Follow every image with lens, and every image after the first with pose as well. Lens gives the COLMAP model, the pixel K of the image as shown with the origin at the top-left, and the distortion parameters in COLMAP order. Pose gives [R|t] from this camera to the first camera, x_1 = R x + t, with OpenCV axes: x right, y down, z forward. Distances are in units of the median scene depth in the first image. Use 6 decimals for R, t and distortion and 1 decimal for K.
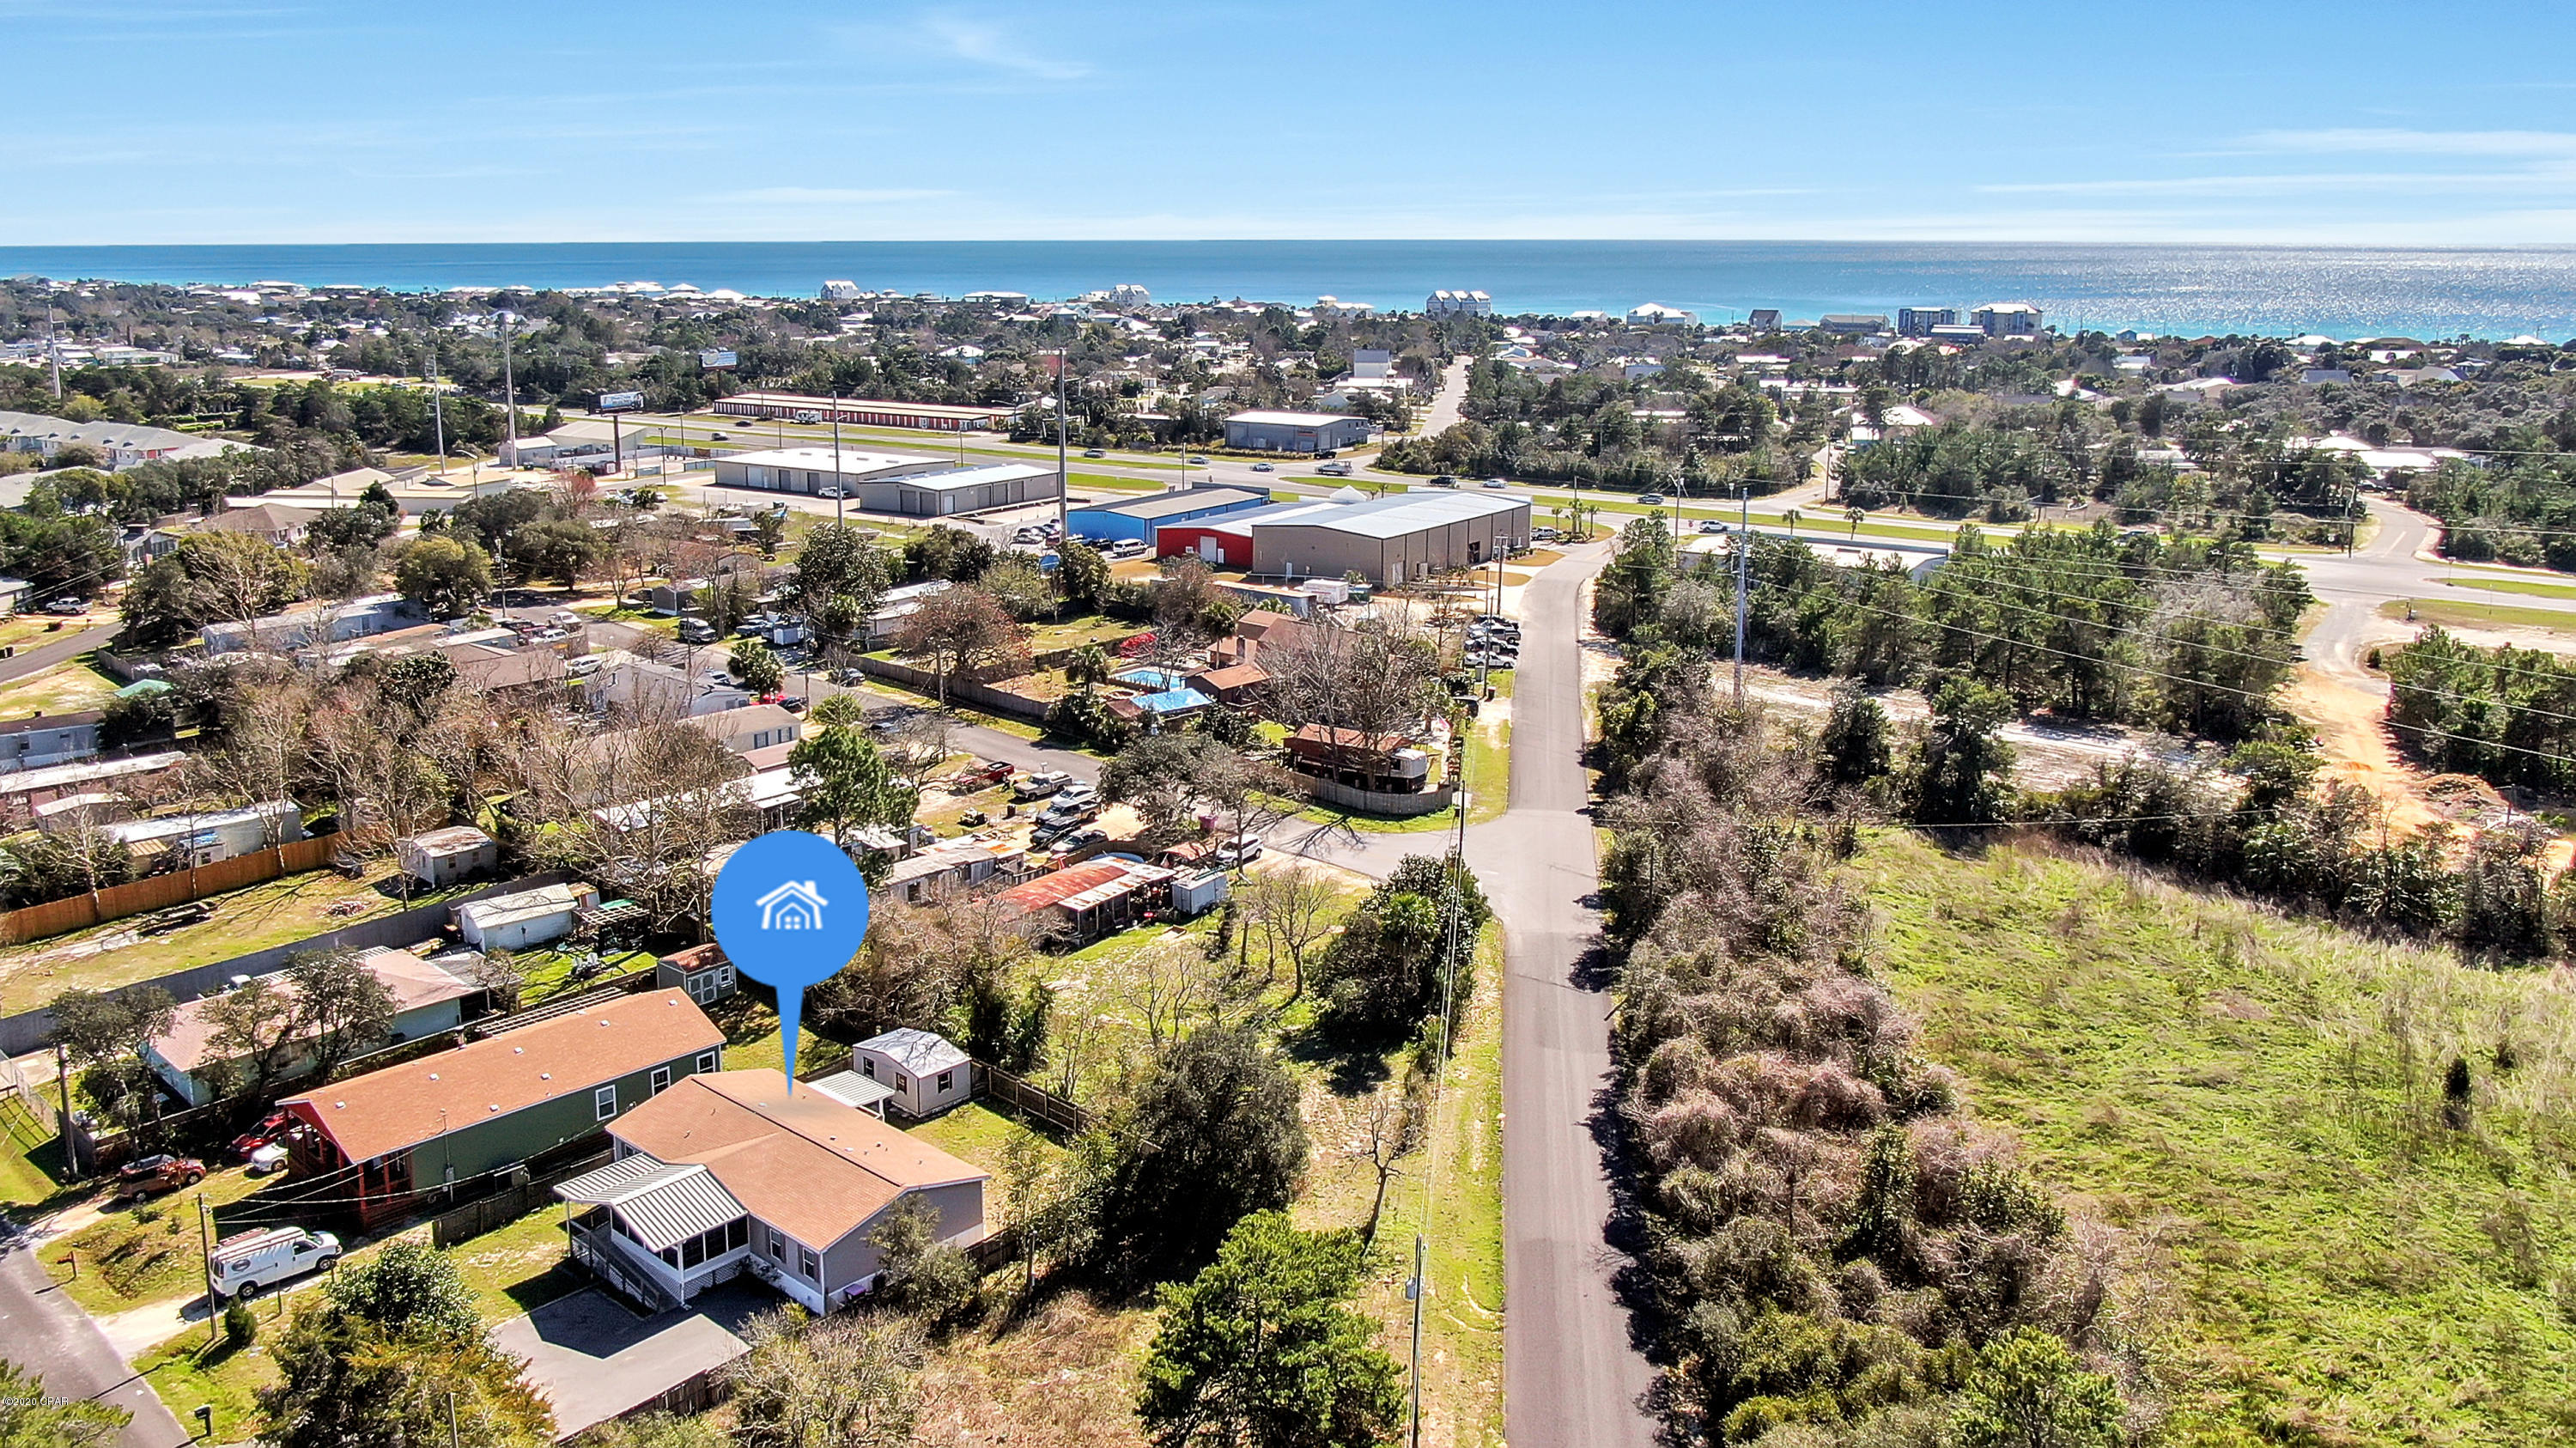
lens RADIAL K [[1908.6, 0, 1288.0], [0, 1908.6, 724.0], [0, 0, 1]] dist [-0.002155, 0.000807]
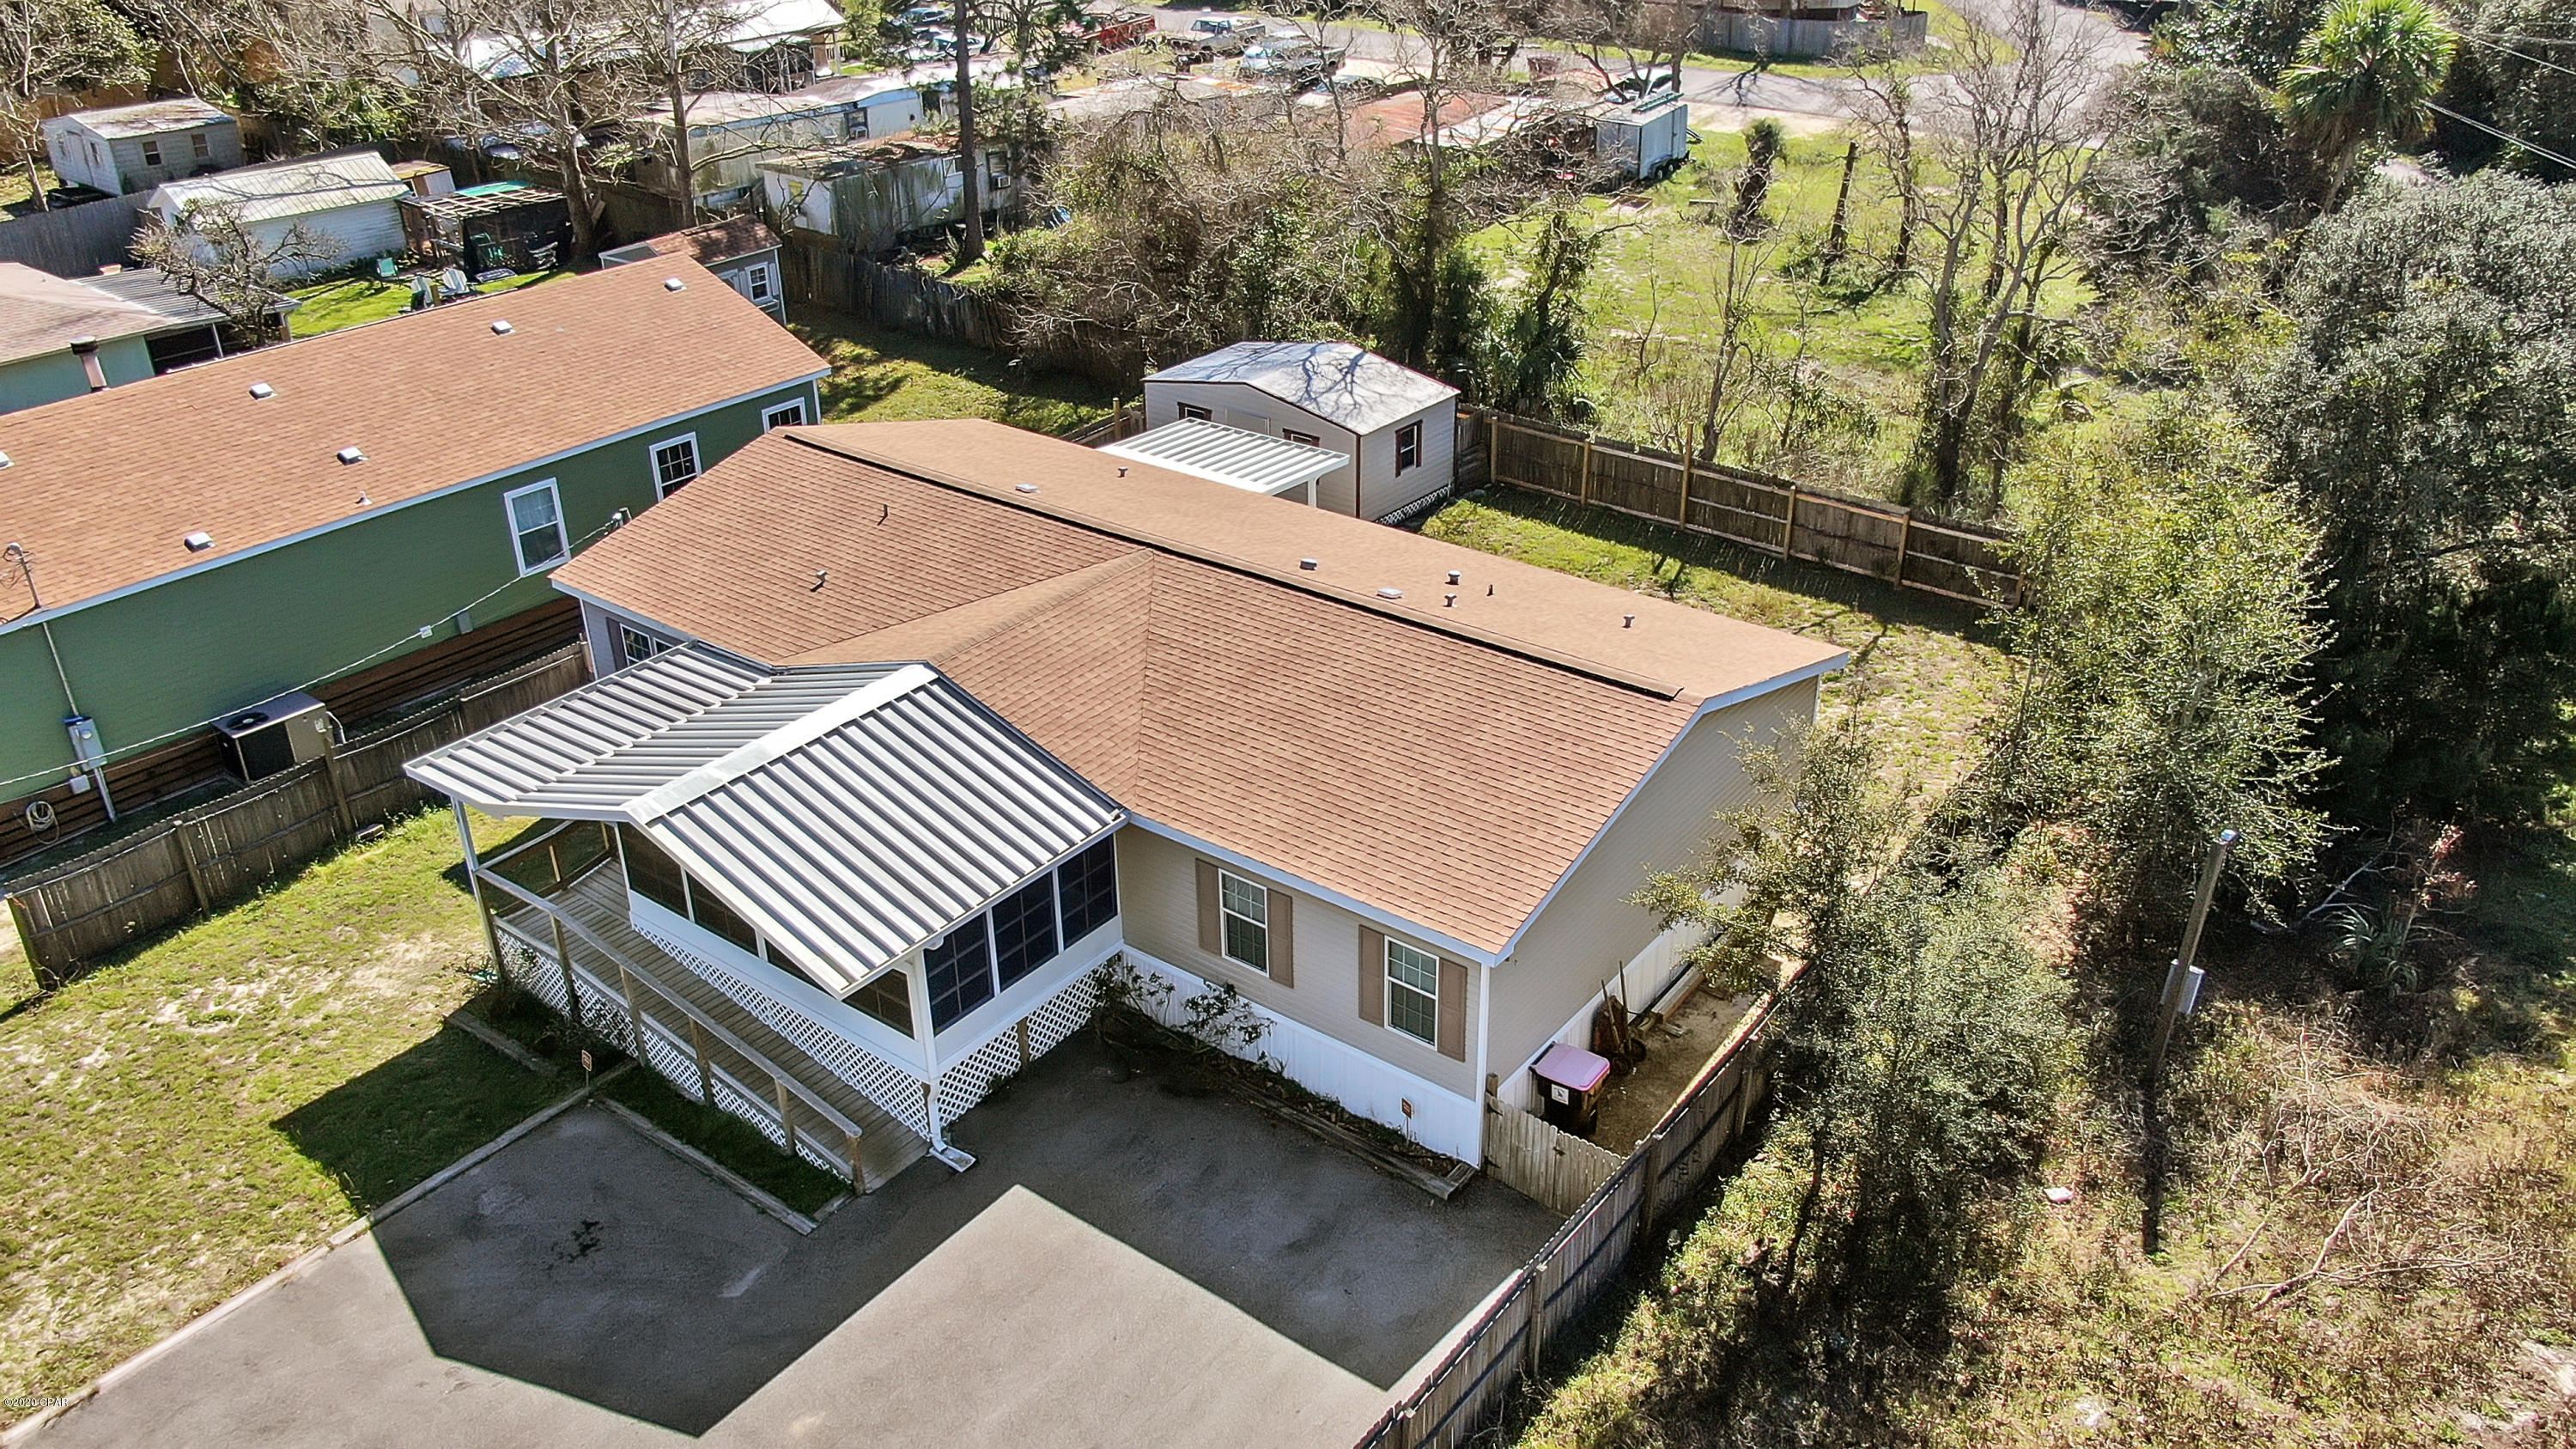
lens RADIAL K [[1875.8, 0, 1327.0], [0, 1875.8, 720.6], [0, 0, 1]] dist [-0.004699, 0.003580]
pose [[0.996067, -0.052217, 0.071582, -0.257370], [0.033140, 0.968811, 0.245574, 0.165512], [-0.082173, -0.242236, 0.966731, 0.692433]]
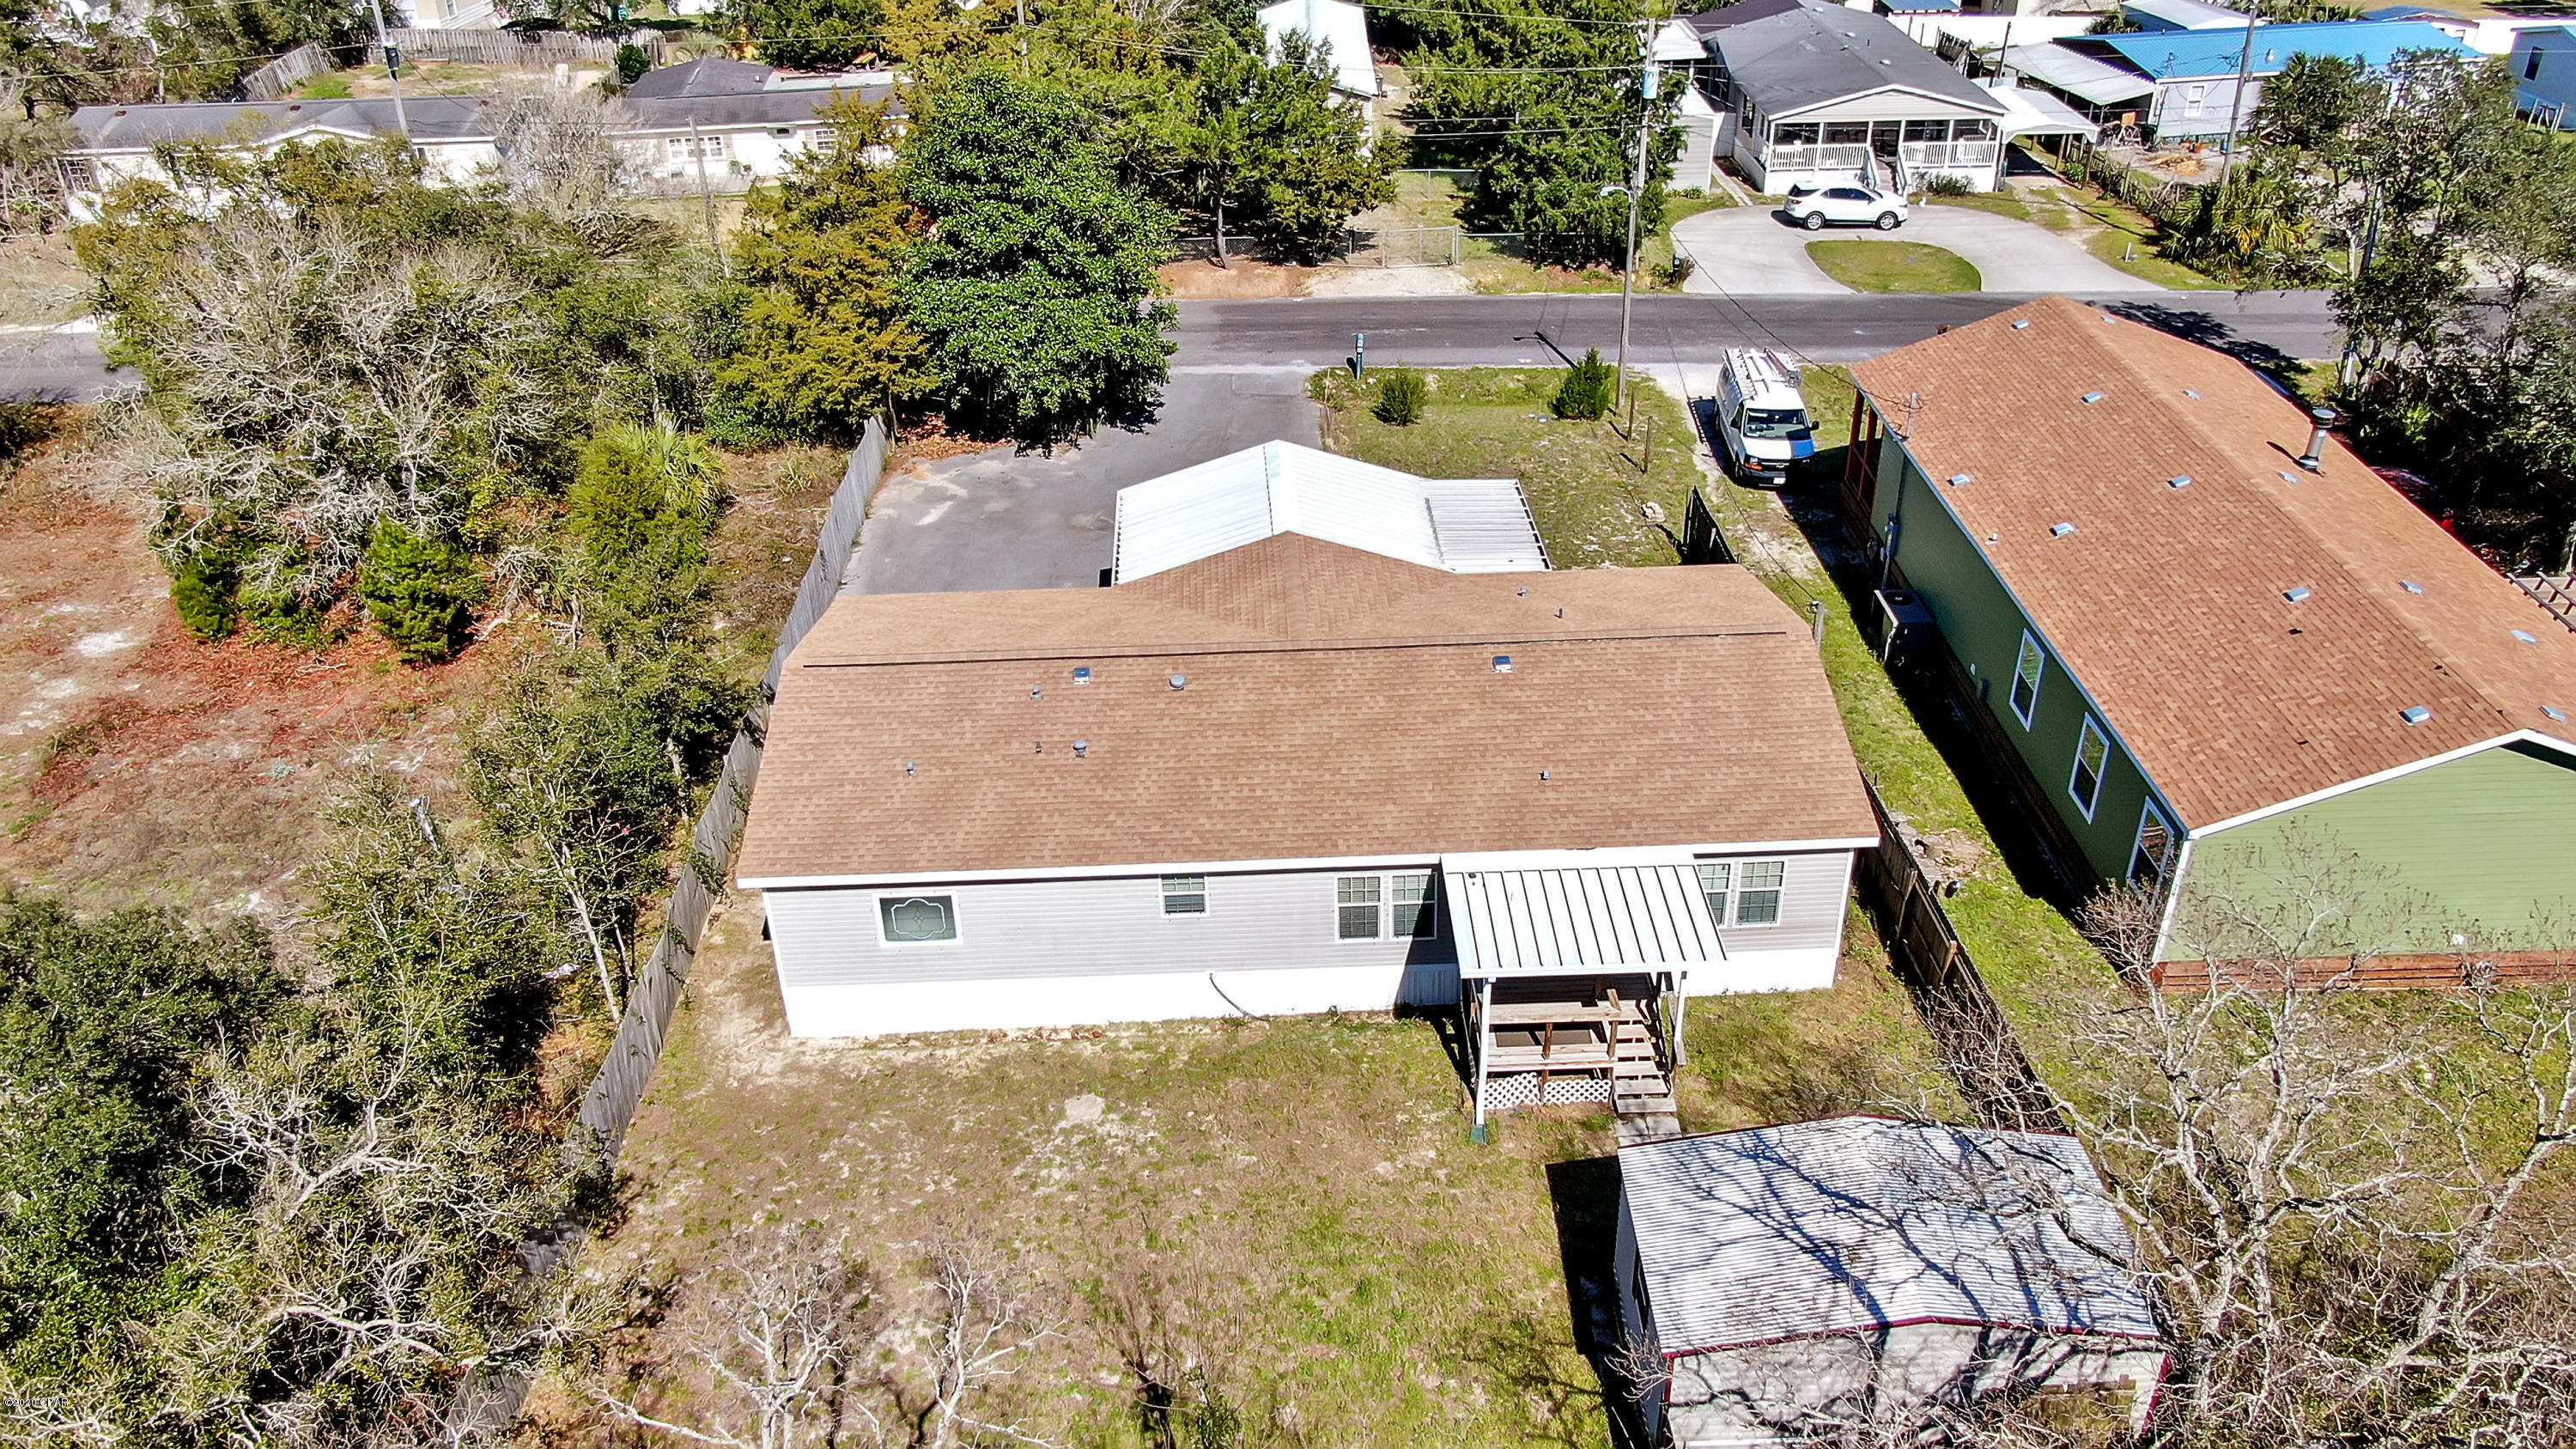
lens RADIAL K [[1908.7, 0, 1288.0], [0, 1908.7, 724.5], [0, 0, 1]] dist [-0.002155, 0.000807]
pose [[-0.716992, 0.394894, -0.574439, -0.042379], [-0.129451, 0.734302, 0.666366, -0.020396], [0.684956, 0.552141, -0.475369, 1.189078]]
